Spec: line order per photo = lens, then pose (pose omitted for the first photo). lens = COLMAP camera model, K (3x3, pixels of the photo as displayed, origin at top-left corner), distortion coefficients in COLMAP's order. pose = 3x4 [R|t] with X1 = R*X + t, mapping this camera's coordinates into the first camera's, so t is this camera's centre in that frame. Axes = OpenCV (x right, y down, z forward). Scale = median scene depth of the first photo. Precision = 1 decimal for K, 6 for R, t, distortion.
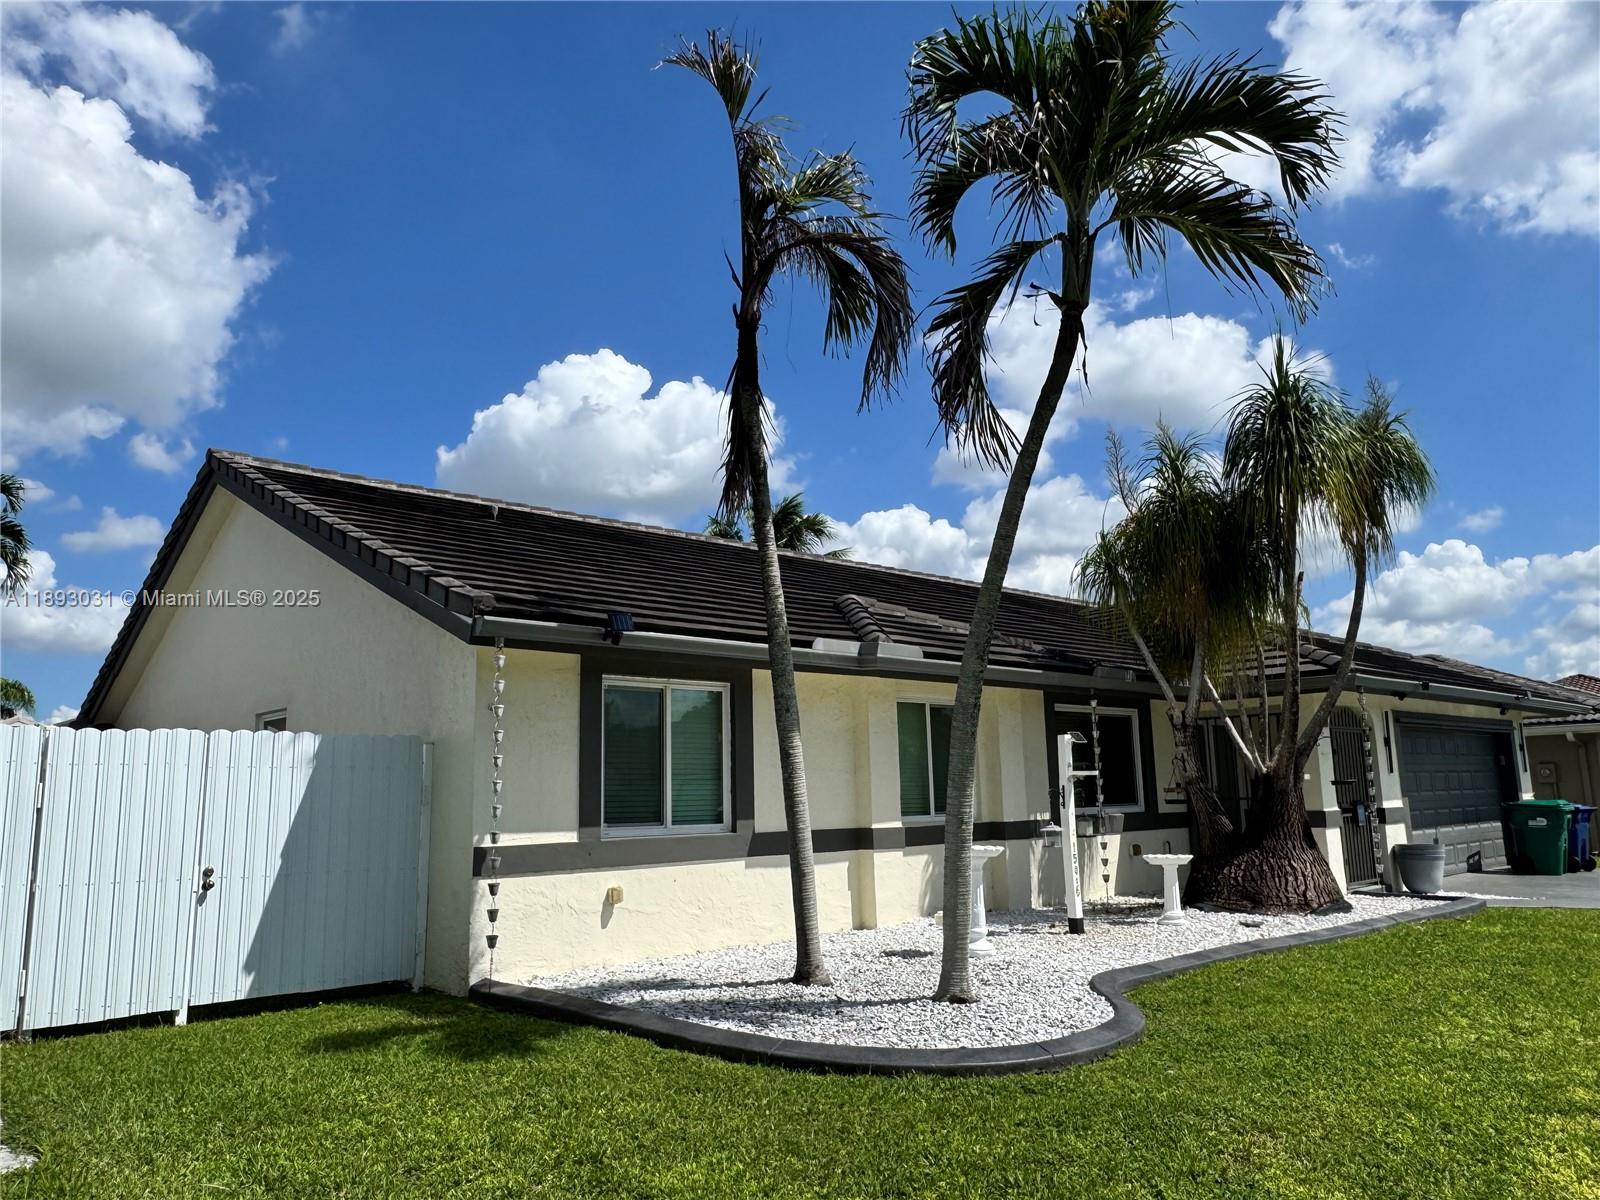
lens RADIAL K [[1106.0, 0, 800.7], [0, 1106.0, 601.4], [0, 0, 1]] dist [0.002991, -0.000312]
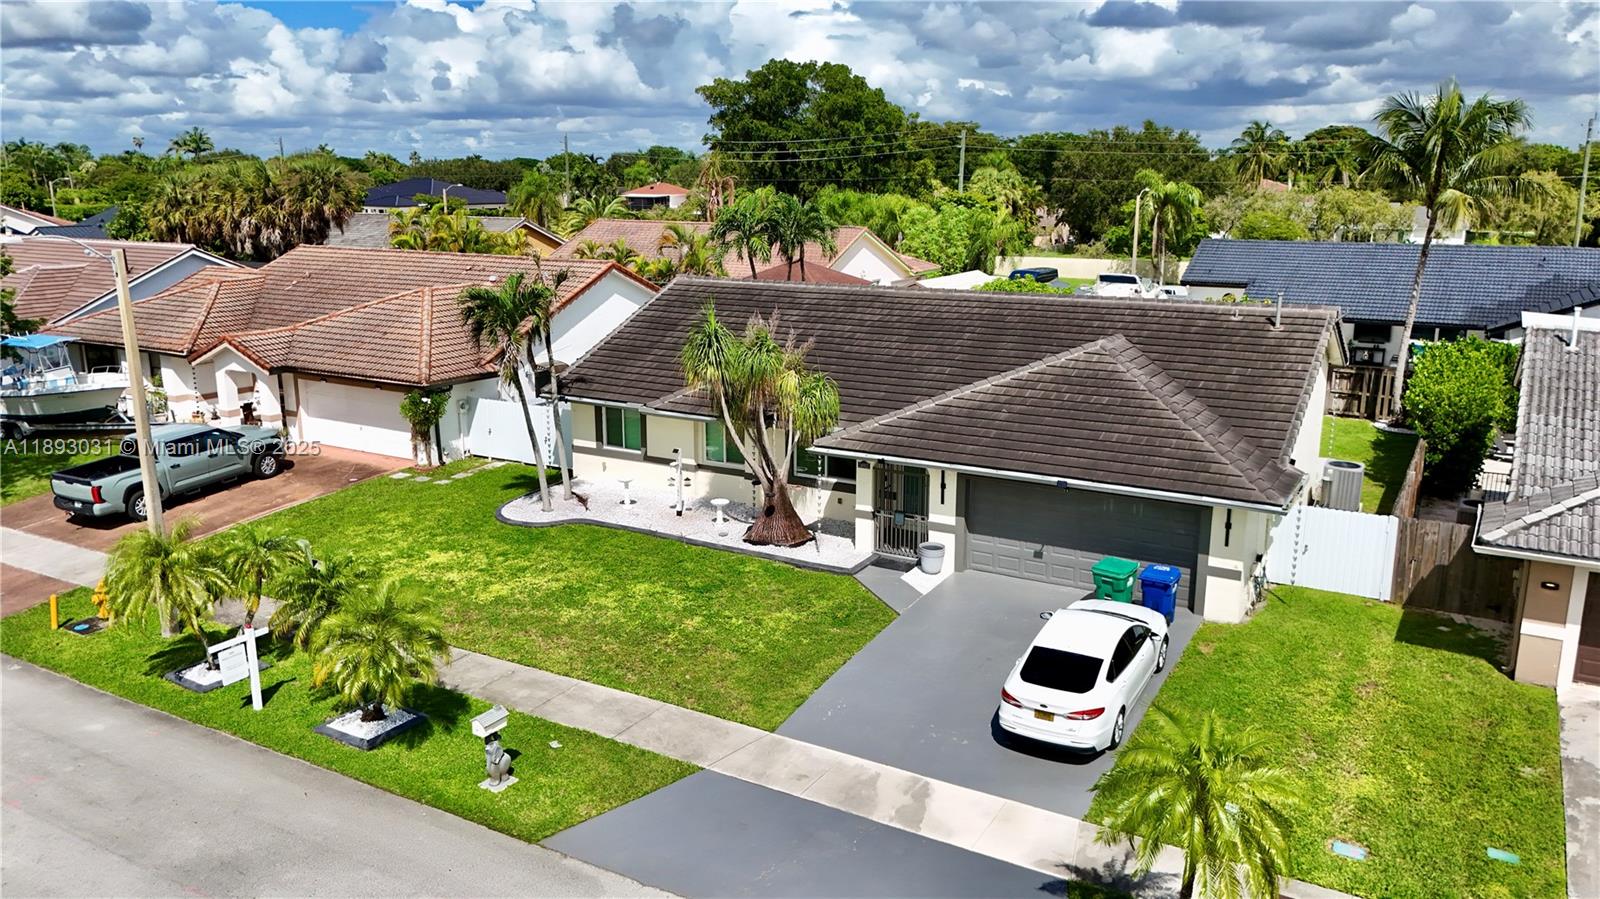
lens RADIAL K [[1189.4, 0, 796.3], [0, 1189.4, 444.8], [0, 0, 1]] dist [0.065091, -0.068466]
pose [[0.302622, 0.237371, -0.923079, 3.369155], [0.160254, 0.942031, 0.294782, -0.786360], [0.939542, -0.237134, 0.247040, 0.604307]]
